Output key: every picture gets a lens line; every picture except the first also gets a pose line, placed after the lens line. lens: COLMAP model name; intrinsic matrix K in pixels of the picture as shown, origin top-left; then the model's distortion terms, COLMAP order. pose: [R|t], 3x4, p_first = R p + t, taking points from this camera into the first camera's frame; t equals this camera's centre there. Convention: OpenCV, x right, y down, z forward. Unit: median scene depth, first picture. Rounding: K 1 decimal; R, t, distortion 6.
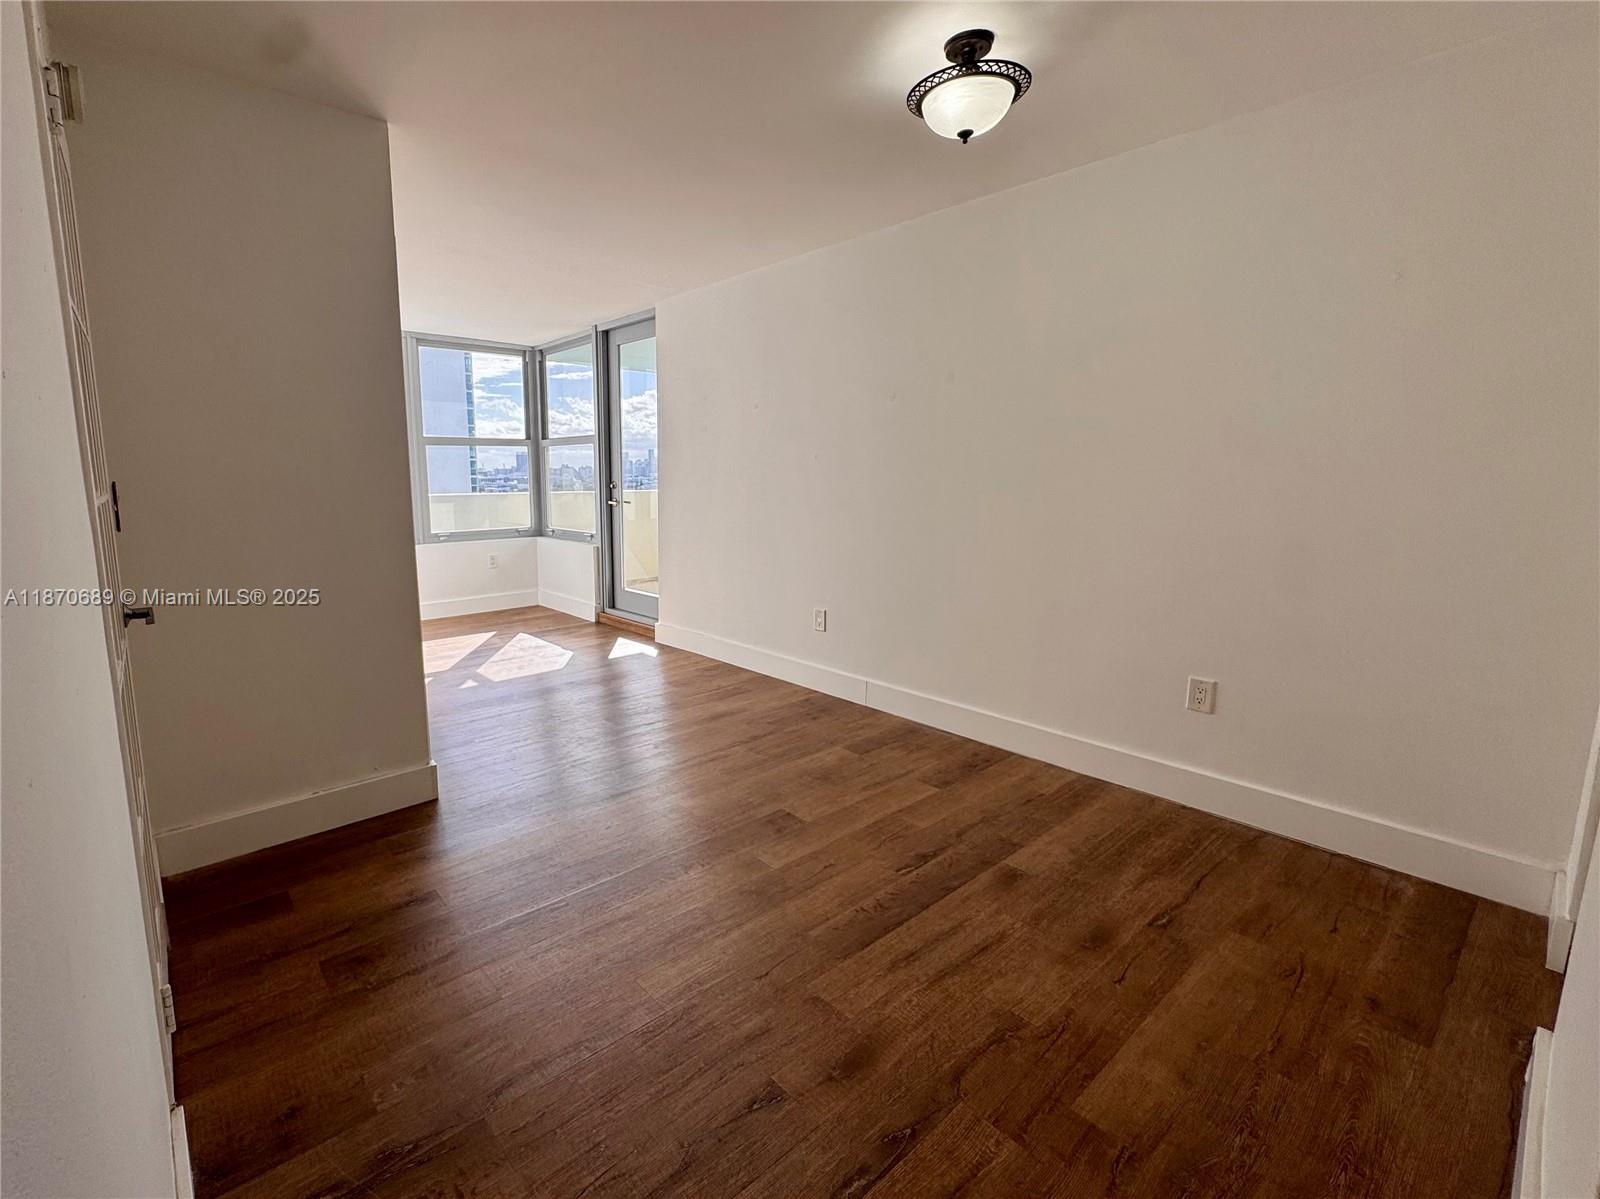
lens RADIAL K [[711.8, 0, 732.0], [0, 711.8, 559.8], [0, 0, 1]] dist [0.000007, 0.000451]
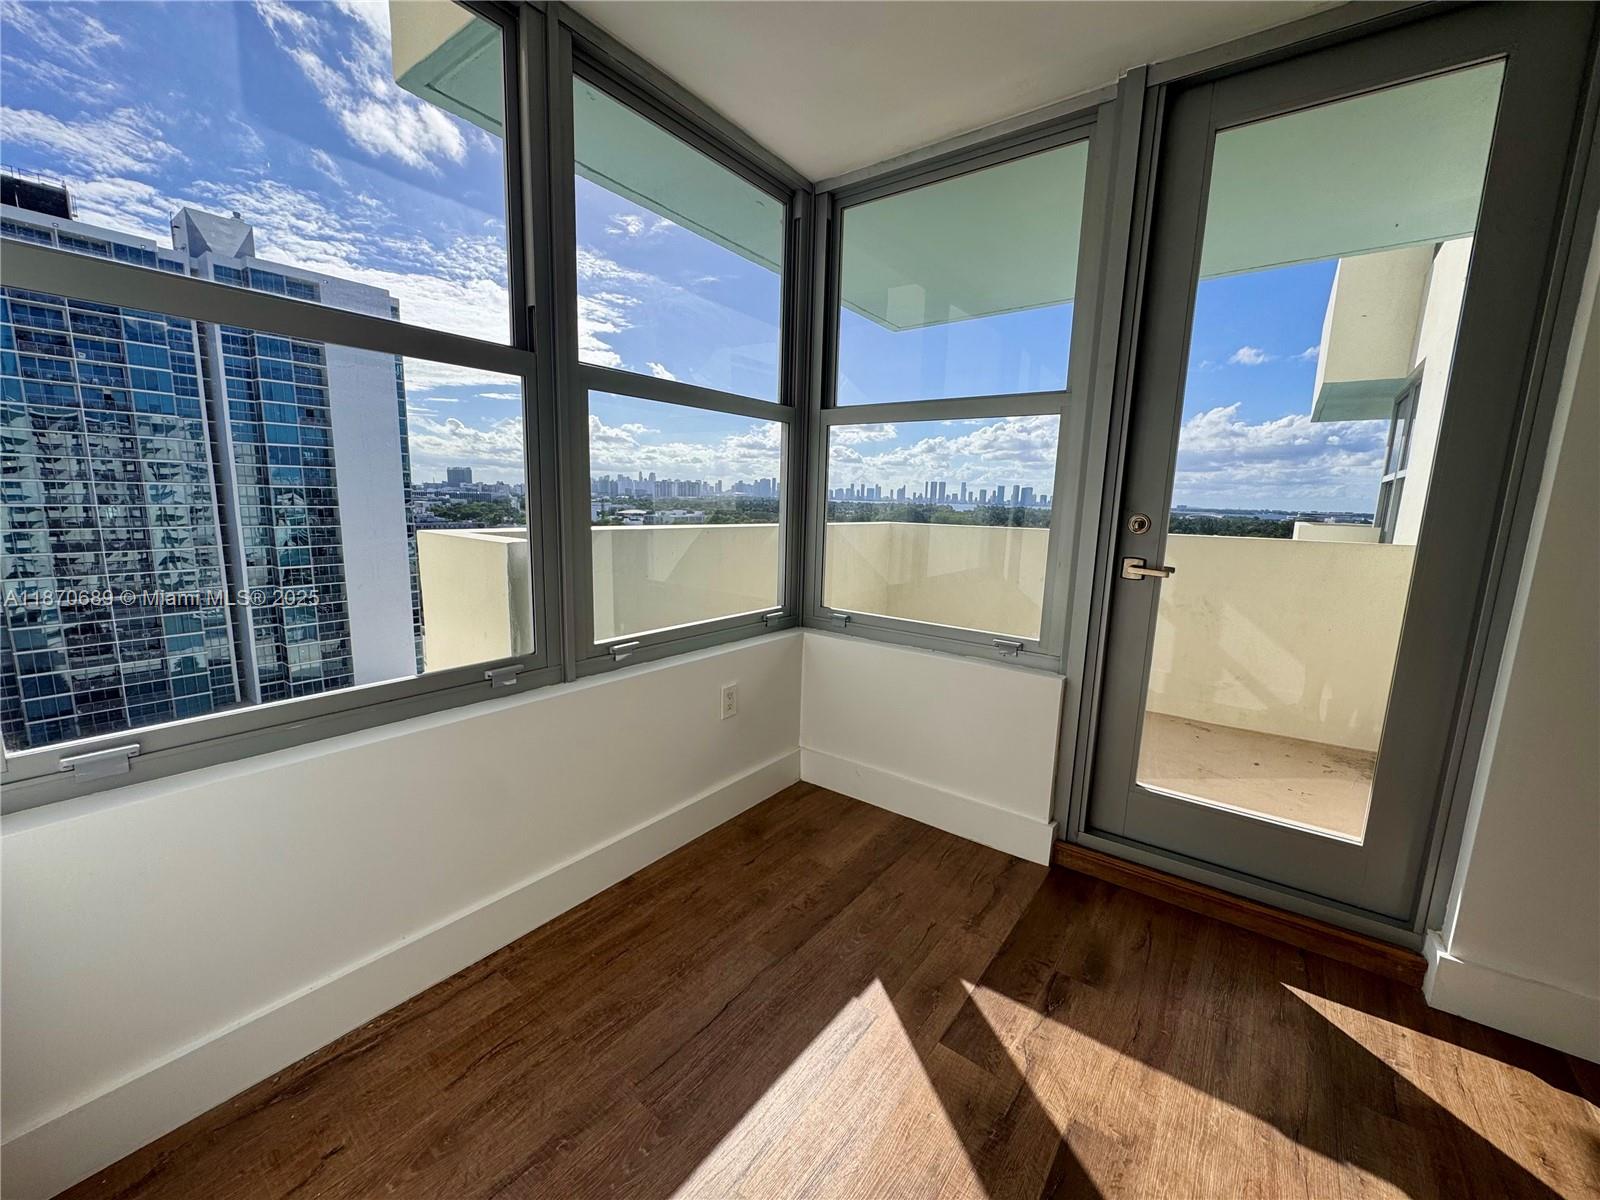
lens RADIAL K [[649.4, 0, 800.0], [0, 649.4, 600.0], [0, 0, 1]] dist [-0.000149, -0.000086]
pose [[0.973536, 0.000255, 0.228534, -1.082215], [-0.007656, 0.999474, 0.031498, -0.190348], [-0.228406, -0.032414, 0.973026, 1.801018]]
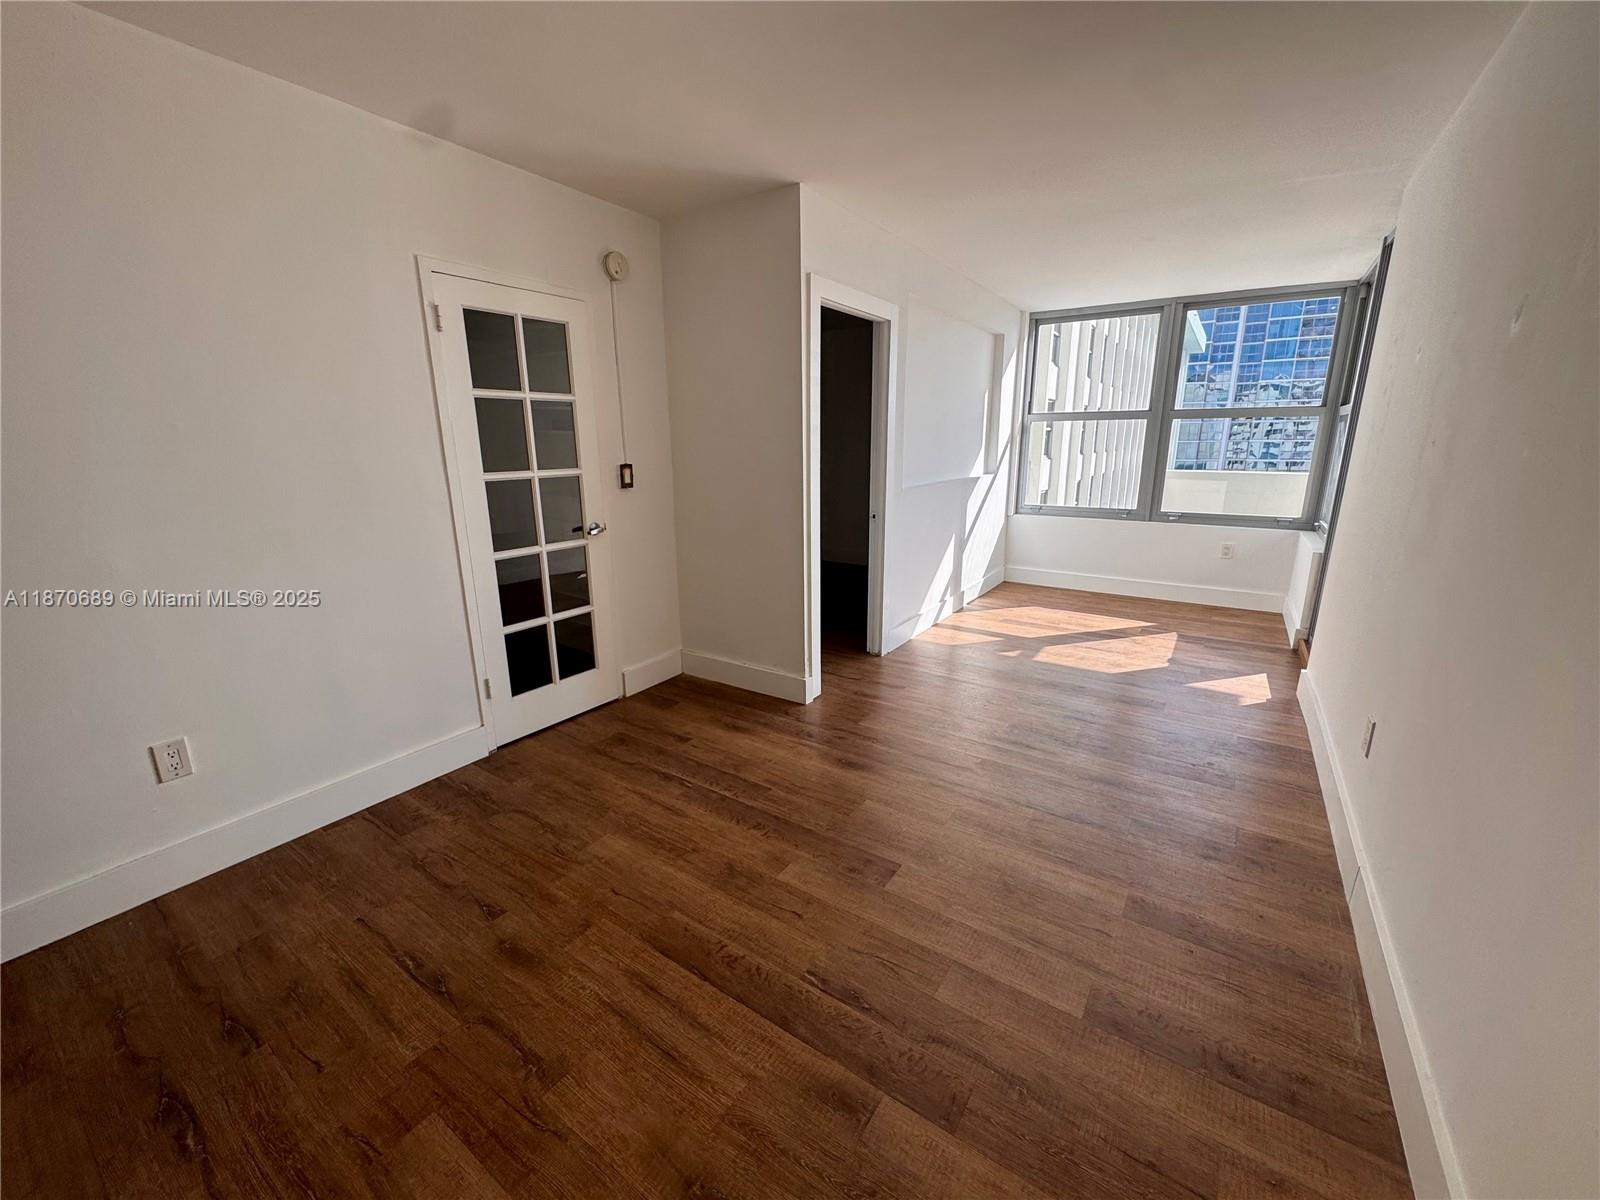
lens RADIAL K [[649.4, 0, 800.0], [0, 649.4, 600.0], [0, 0, 1]] dist [-0.000149, -0.000086]
pose [[0.275293, 0.237073, -0.931671, 0.809290], [-0.114966, 0.970281, 0.212928, -0.141646], [0.954461, 0.048493, 0.294367, 0.722322]]
